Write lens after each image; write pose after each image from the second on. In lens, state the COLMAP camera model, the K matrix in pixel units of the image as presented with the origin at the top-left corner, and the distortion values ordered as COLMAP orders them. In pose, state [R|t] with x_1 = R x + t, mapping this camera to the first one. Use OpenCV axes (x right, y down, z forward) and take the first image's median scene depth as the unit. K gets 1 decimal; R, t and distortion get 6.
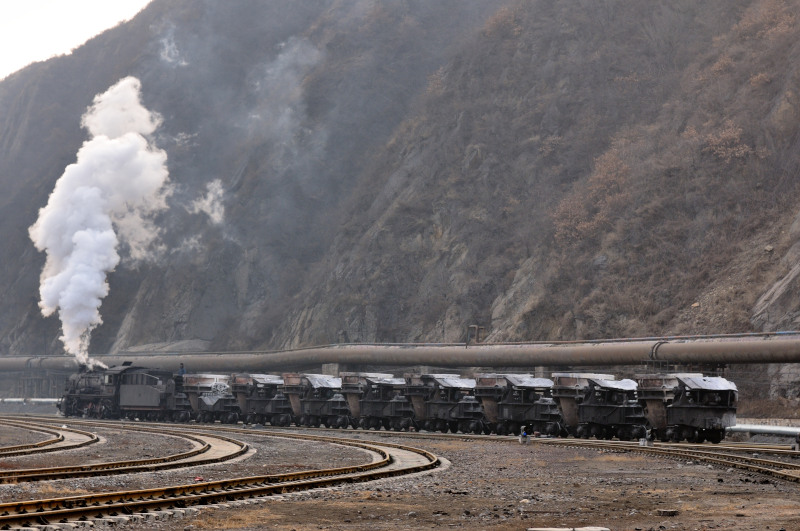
lens RADIAL K [[2205.2, 0, 400.0], [0, 2205.2, 265.5], [0, 0, 1]] dist [0.110583, 0.603845]
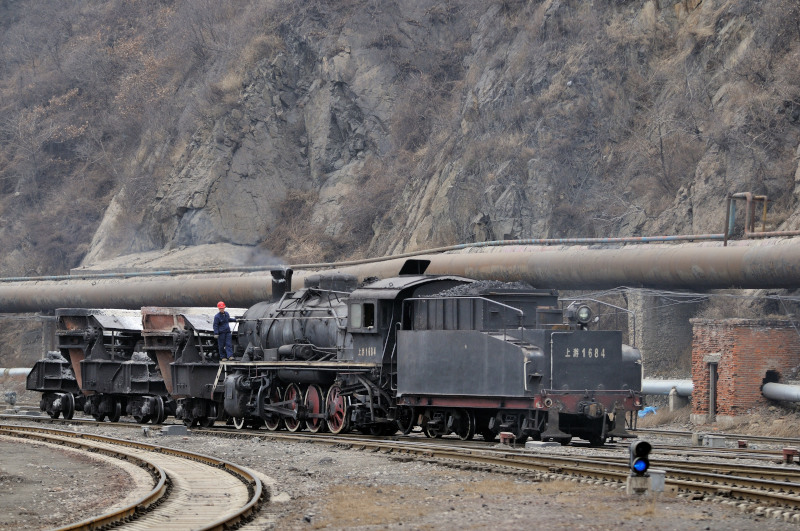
lens RADIAL K [[3814.6, 0, 400.0], [0, 3814.6, 265.5], [0, 0, 1]] dist [-0.088522, 6.626087]
pose [[0.994939, -0.009492, -0.100033, 0.030509], [0.012854, 0.999372, 0.033023, 0.011670], [0.099657, -0.034142, 0.994436, 0.182799]]
